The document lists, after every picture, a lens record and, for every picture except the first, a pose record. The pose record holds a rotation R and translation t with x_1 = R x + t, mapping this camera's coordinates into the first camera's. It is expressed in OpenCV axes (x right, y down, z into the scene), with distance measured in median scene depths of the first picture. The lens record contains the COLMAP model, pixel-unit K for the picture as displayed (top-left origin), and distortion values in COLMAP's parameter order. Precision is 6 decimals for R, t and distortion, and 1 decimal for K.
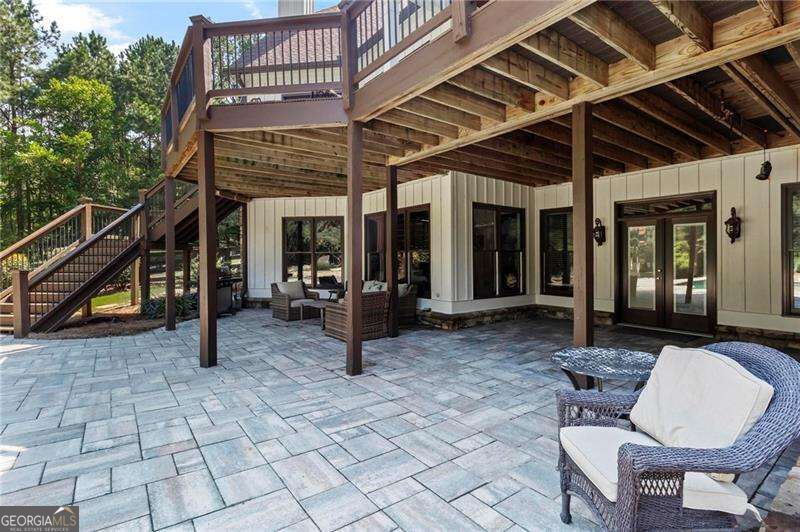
lens RADIAL K [[382.0, 0, 400.2], [0, 382.0, 261.1], [0, 0, 1]] dist [0.001678, 0.000827]
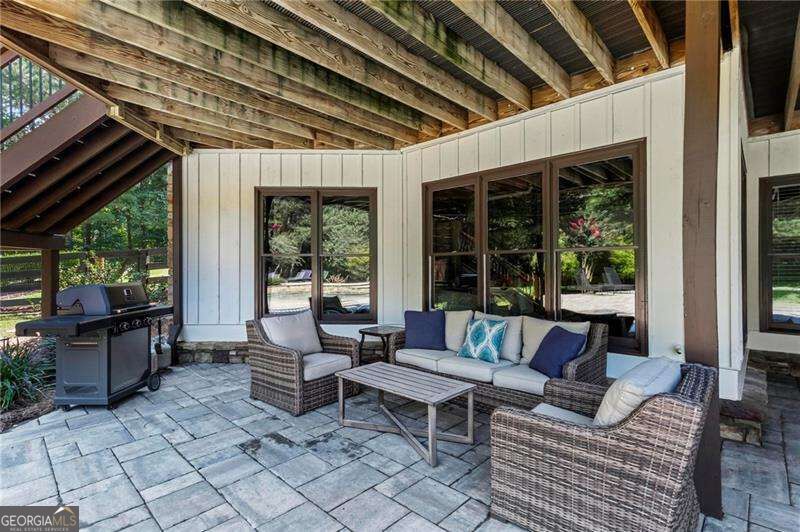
lens RADIAL K [[382.0, 0, 398.2], [0, 382.0, 272.1], [0, 0, 1]] dist [0.001678, 0.000827]
pose [[0.986919, -0.000049, 0.161217, -0.203652], [0.000570, 0.999995, -0.003188, 0.002963], [-0.161216, 0.003238, 0.986914, 0.461428]]
